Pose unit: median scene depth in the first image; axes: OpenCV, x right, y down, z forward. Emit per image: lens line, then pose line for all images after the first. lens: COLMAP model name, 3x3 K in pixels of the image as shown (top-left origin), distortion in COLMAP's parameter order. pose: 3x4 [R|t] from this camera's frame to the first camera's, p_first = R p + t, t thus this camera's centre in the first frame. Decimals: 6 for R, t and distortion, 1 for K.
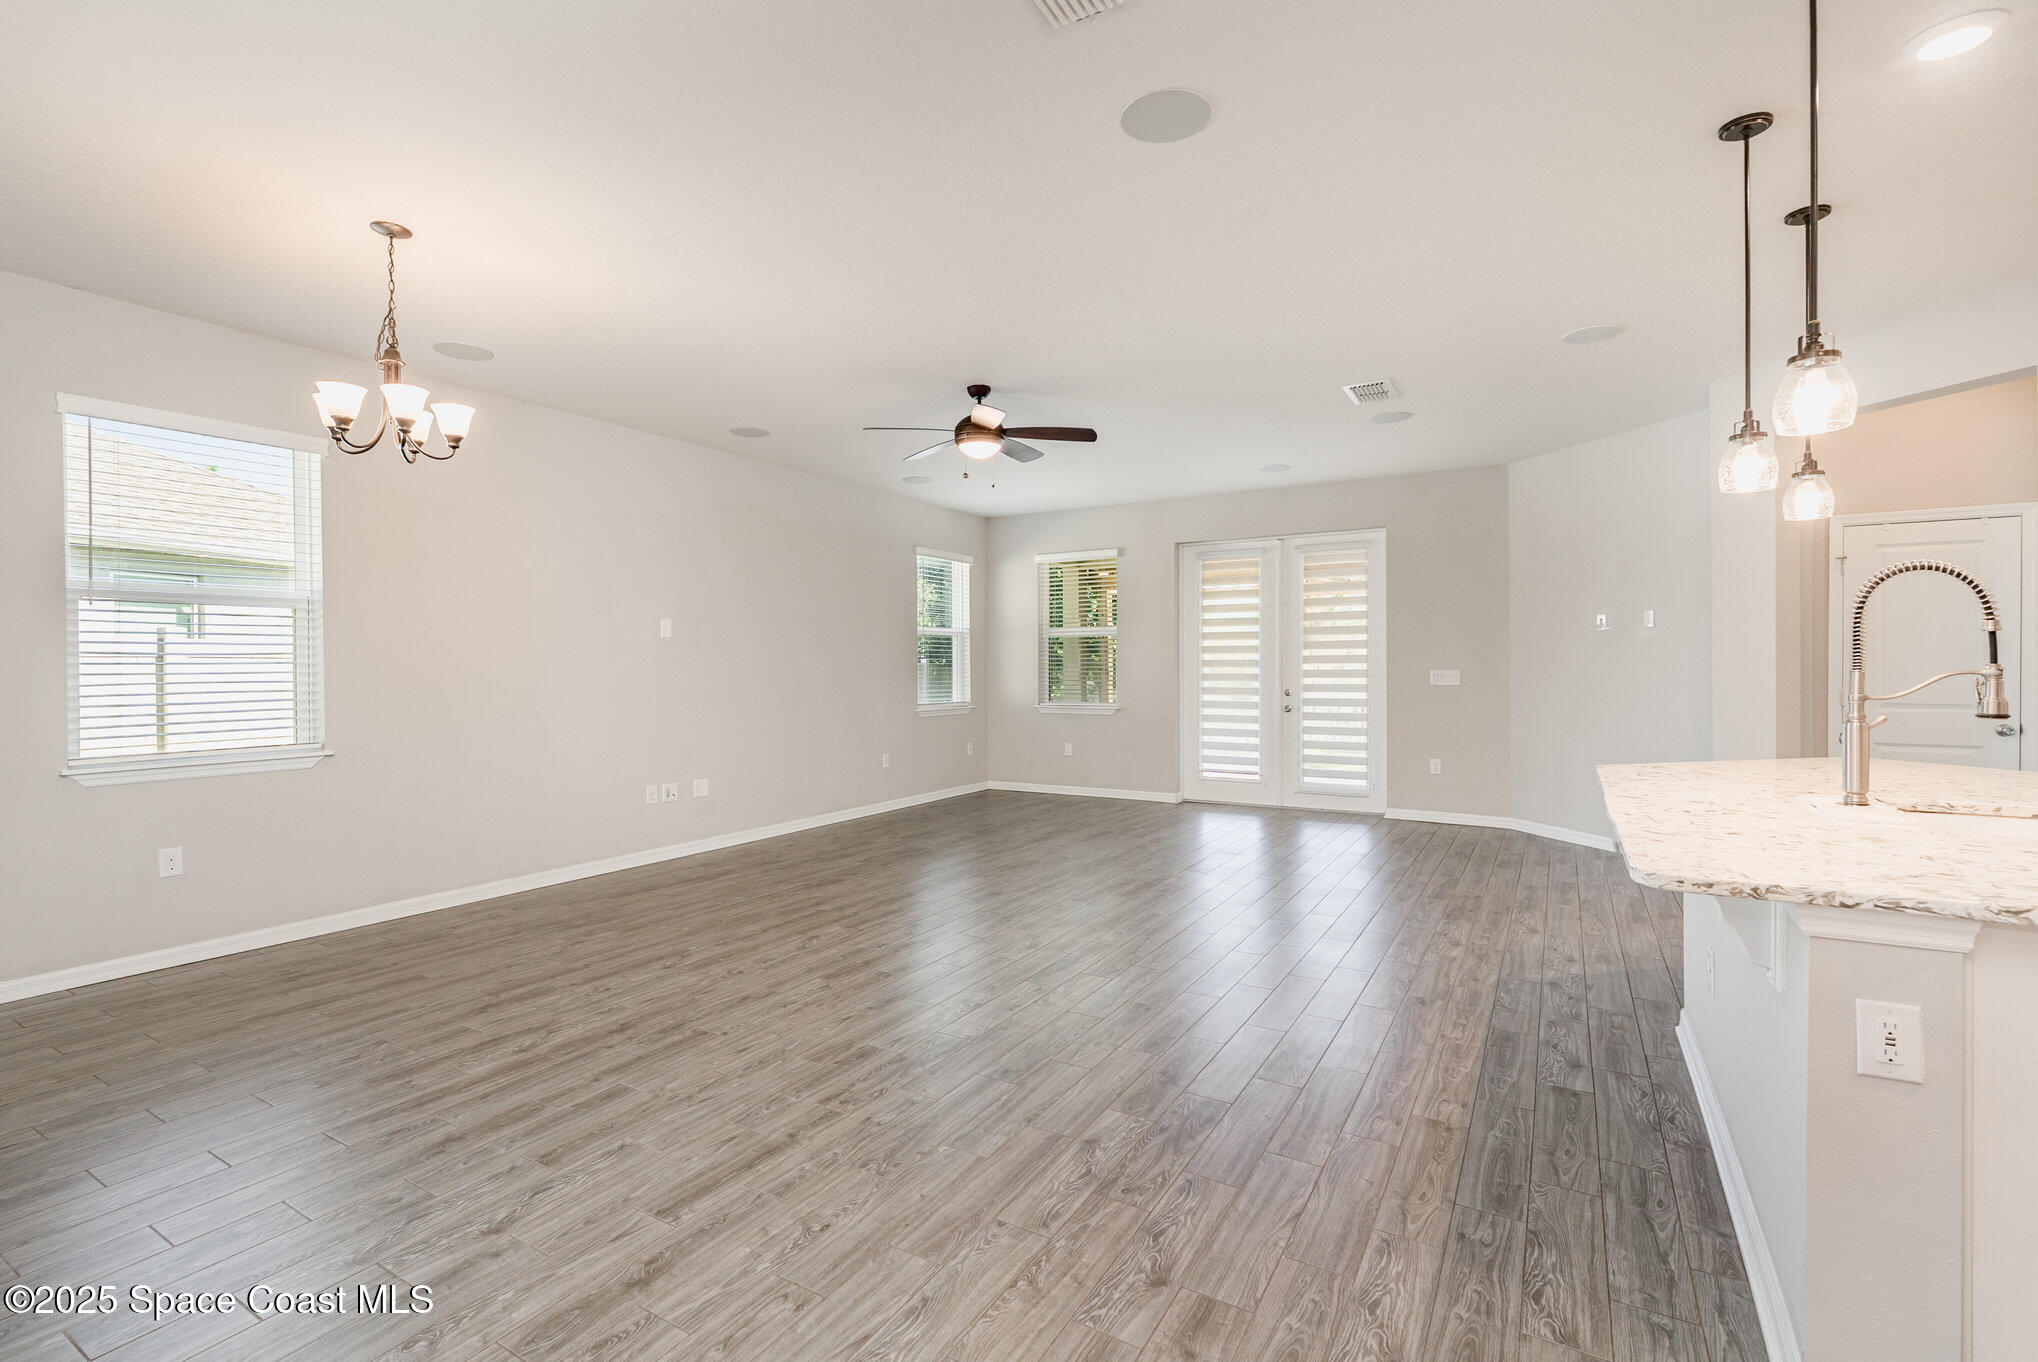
lens RADIAL K [[909.3, 0, 1025.3], [0, 909.3, 670.4], [0, 0, 1]] dist [-0.002413, 0.000050]
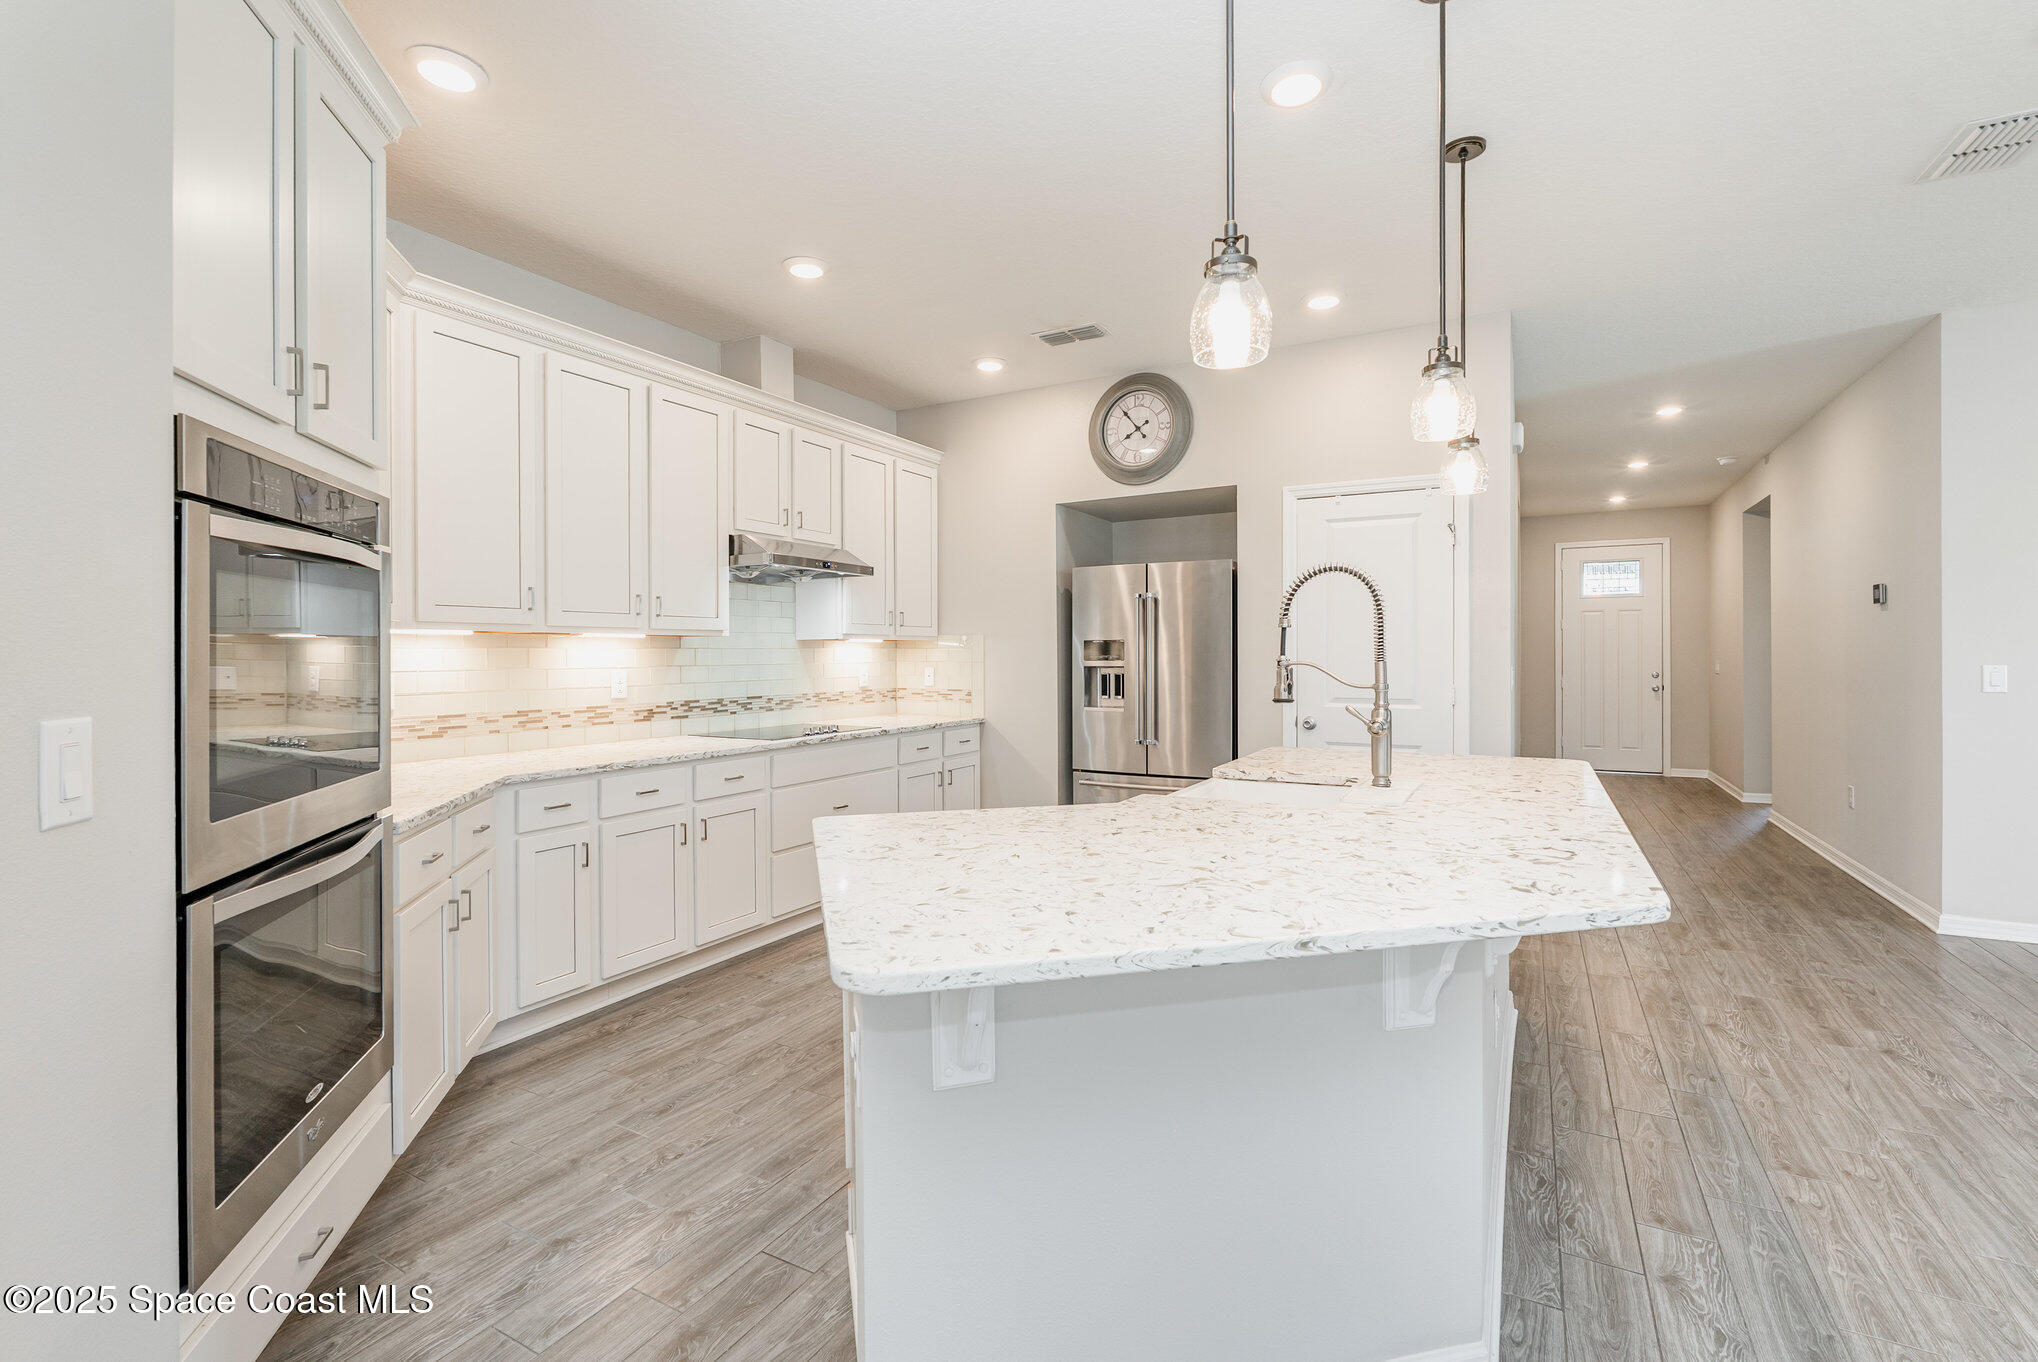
lens RADIAL K [[909.3, 0, 1018.7], [0, 909.3, 665.0], [0, 0, 1]] dist [-0.002413, 0.000050]
pose [[-0.999699, 0.003742, -0.024241, 1.331354], [0.003302, 0.999829, 0.018176, -0.015909], [0.024305, 0.018090, -0.999541, 1.996673]]
